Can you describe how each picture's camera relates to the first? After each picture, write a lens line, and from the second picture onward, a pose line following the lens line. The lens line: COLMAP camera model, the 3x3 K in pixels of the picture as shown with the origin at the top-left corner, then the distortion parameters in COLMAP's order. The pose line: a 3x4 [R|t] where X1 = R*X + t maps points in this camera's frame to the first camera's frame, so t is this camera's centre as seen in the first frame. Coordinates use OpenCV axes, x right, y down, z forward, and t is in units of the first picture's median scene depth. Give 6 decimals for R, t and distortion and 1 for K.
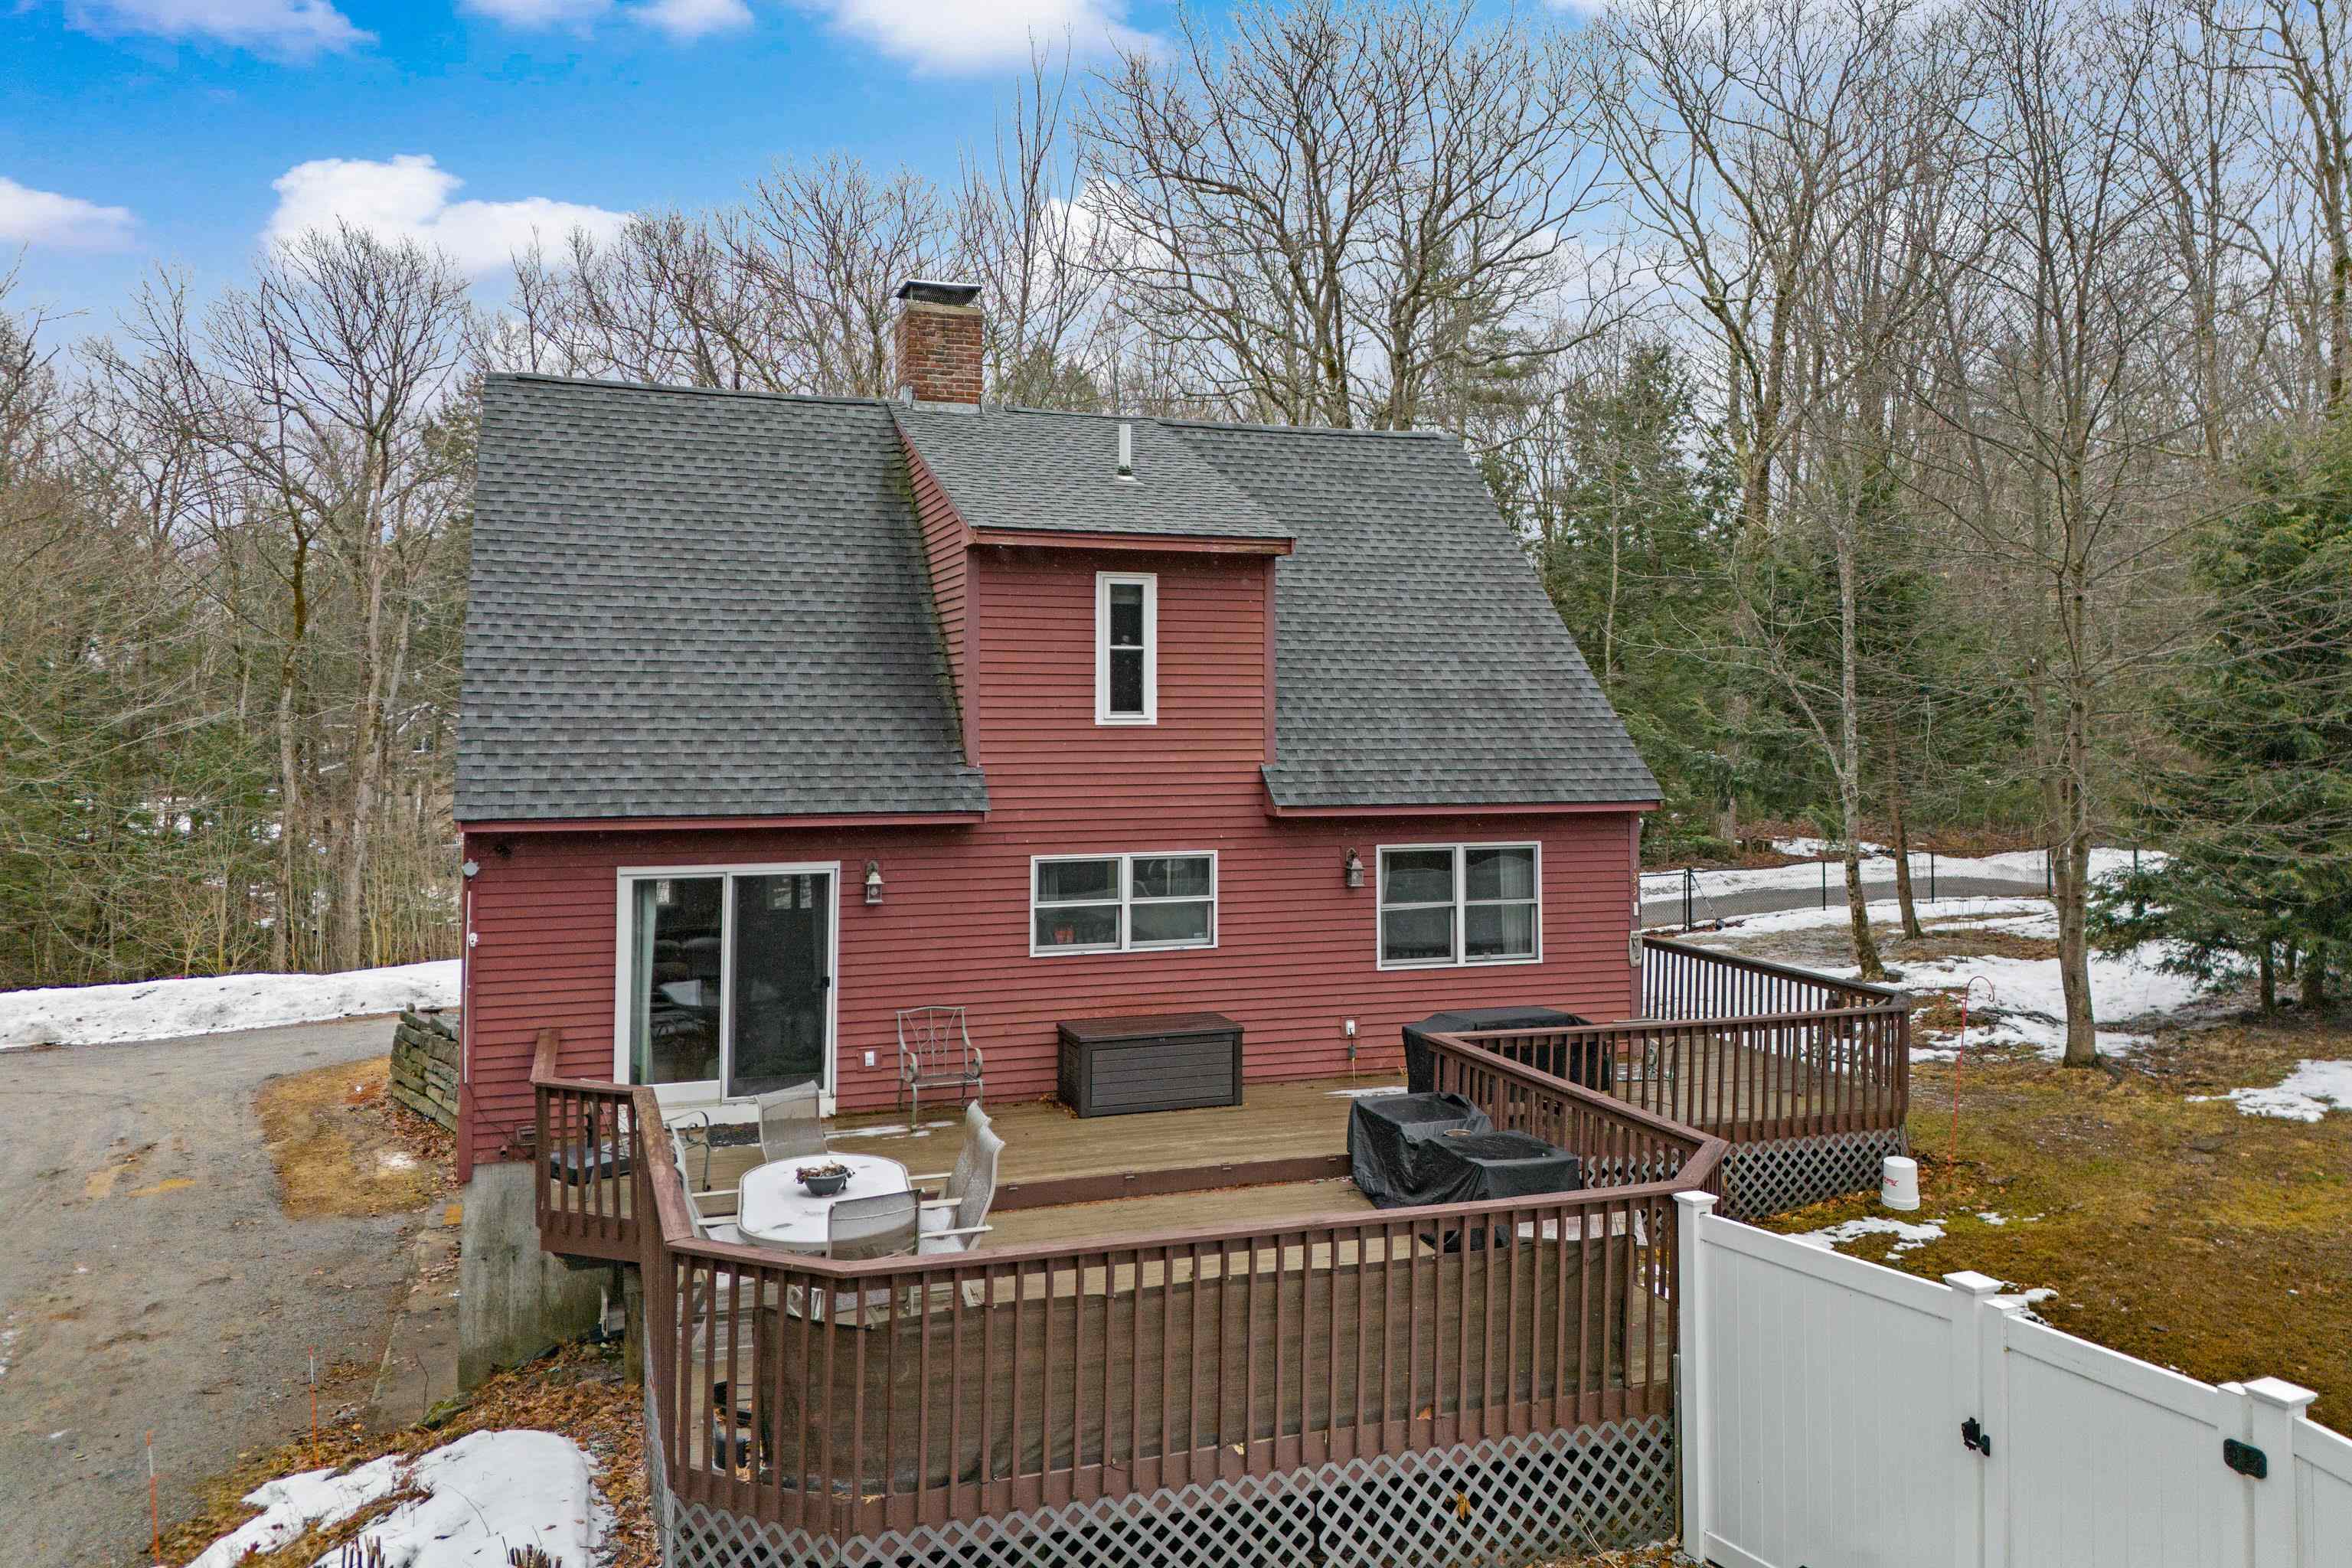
lens RADIAL K [[1741.3, 0, 1191.4], [0, 1741.3, 694.2], [0, 0, 1]] dist [0.065481, -0.005072]
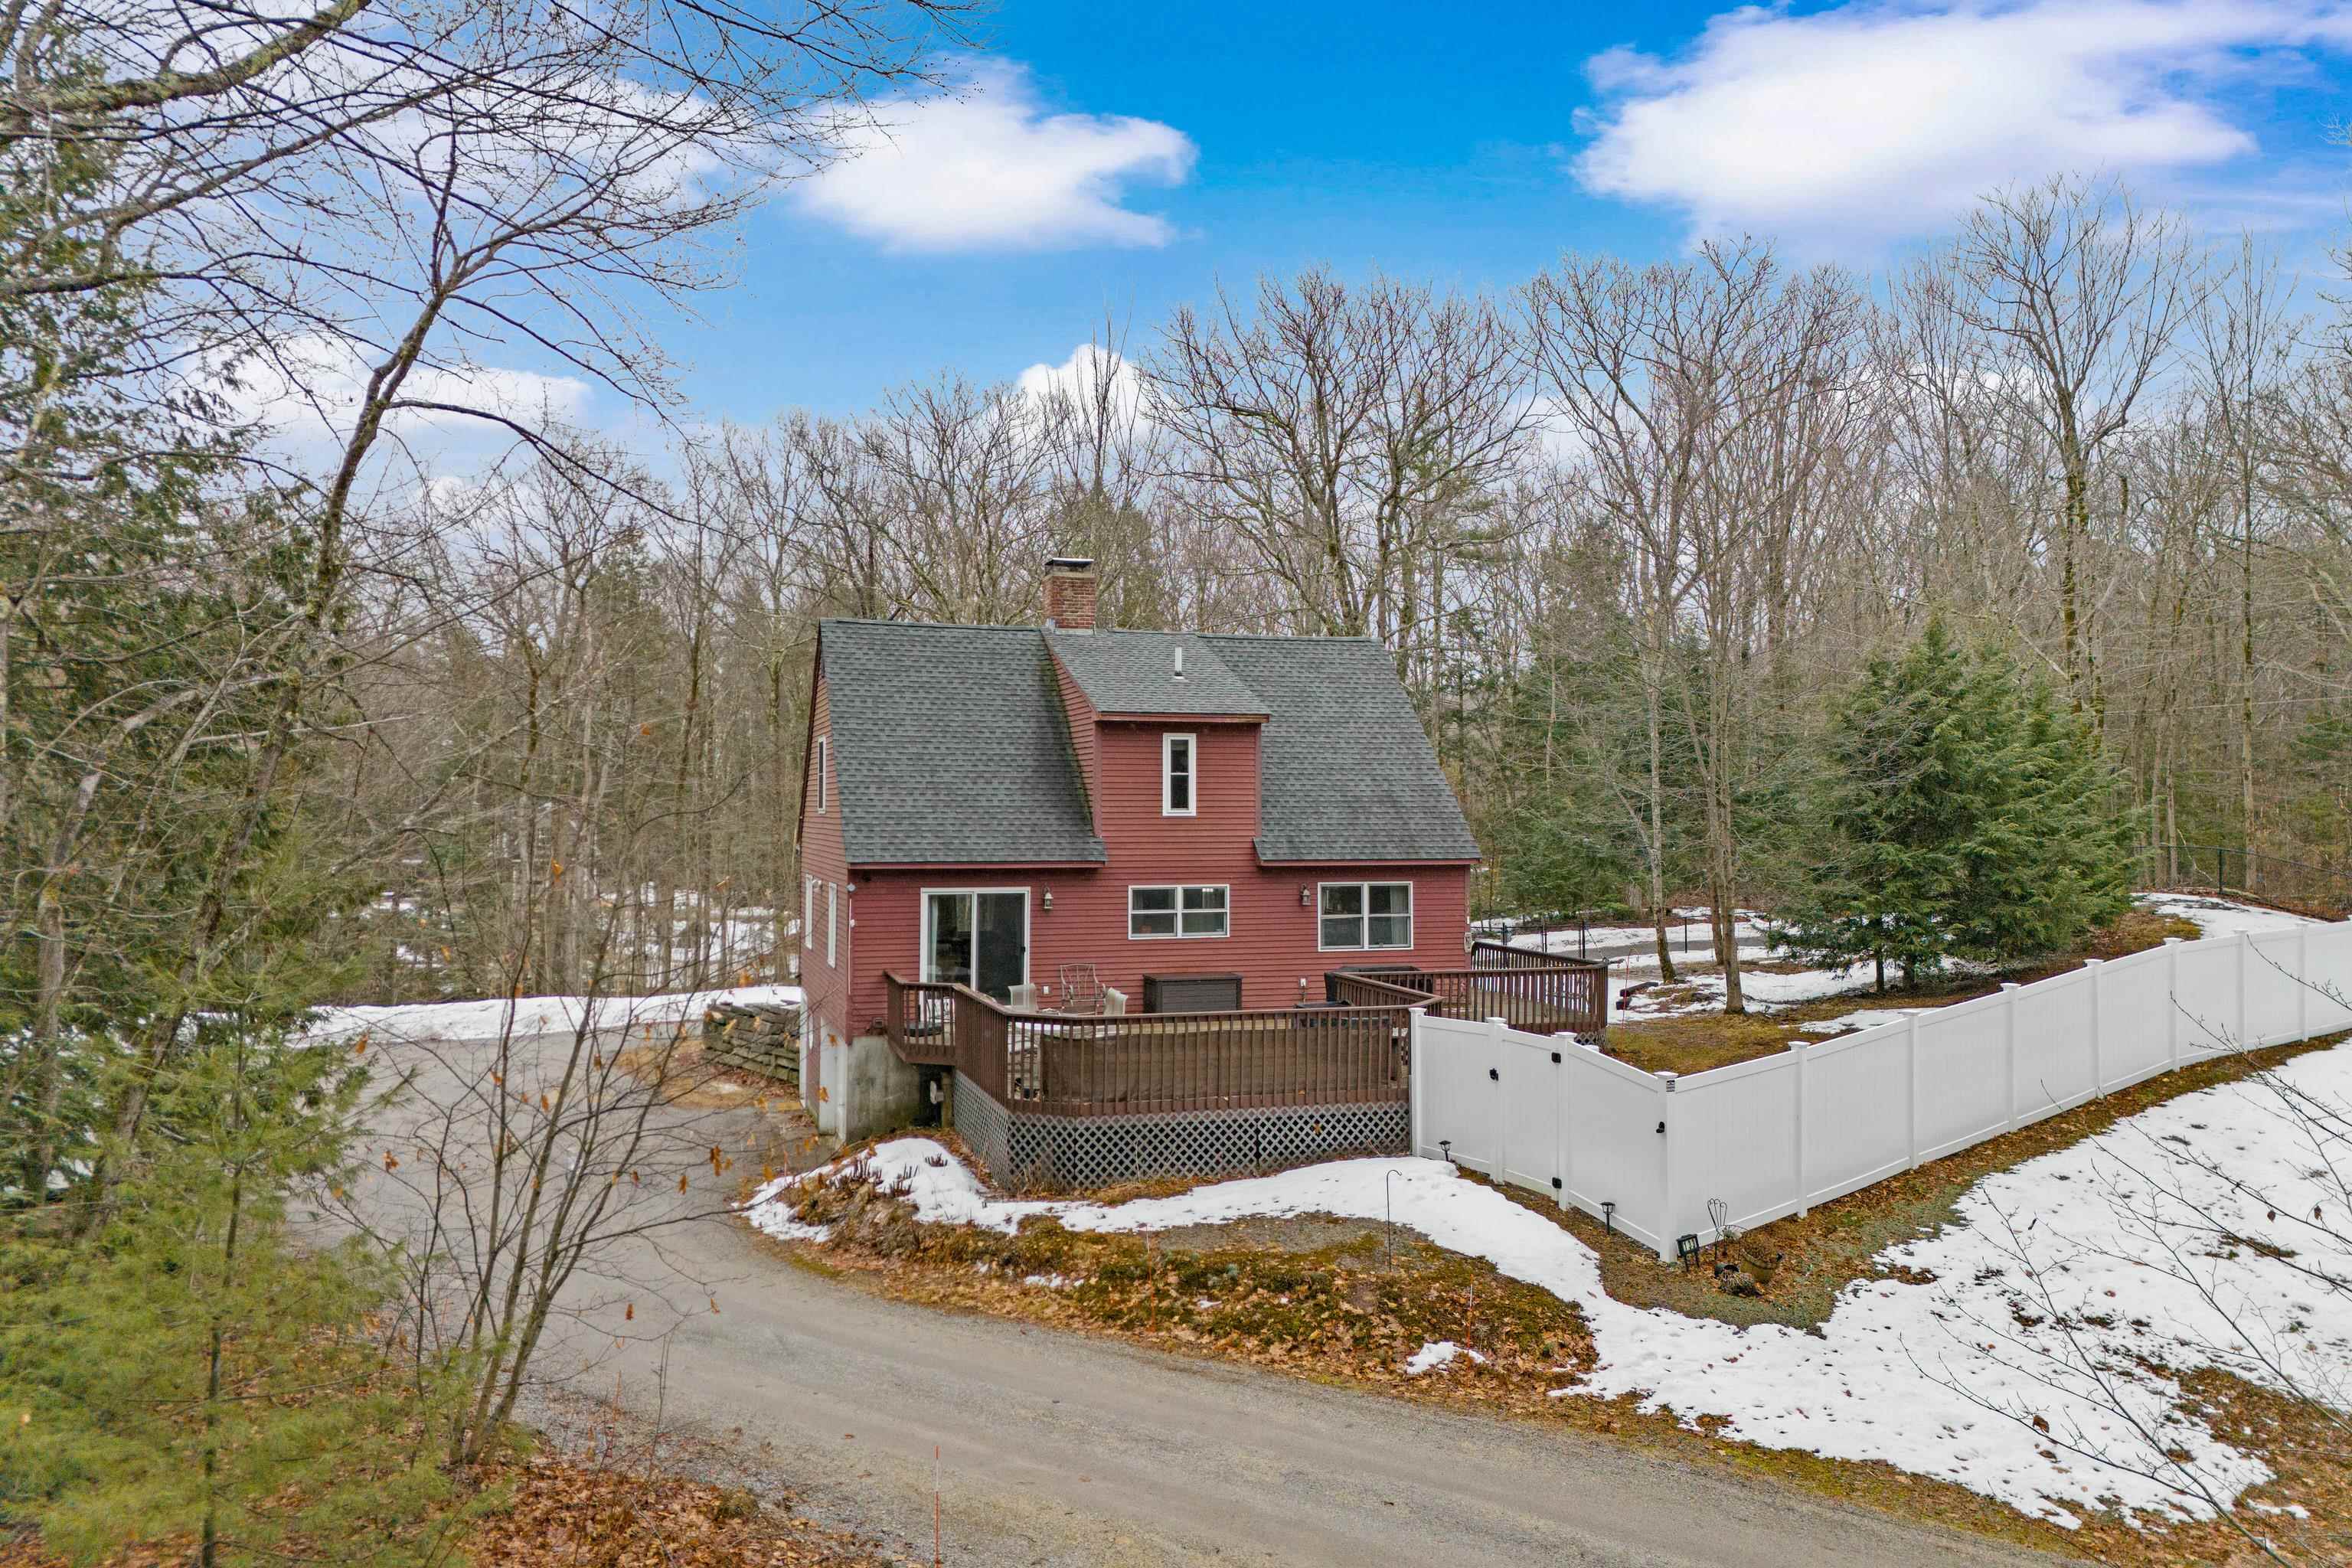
lens RADIAL K [[1822.9, 0, 1176.0], [0, 1822.9, 784.0], [0, 0, 1]] dist [0.071784, -0.000961]
pose [[0.999351, -0.001285, -0.035985, 0.028595], [0.001162, 0.999993, -0.003438, -0.009476], [0.035990, 0.003394, 0.999346, -0.935609]]
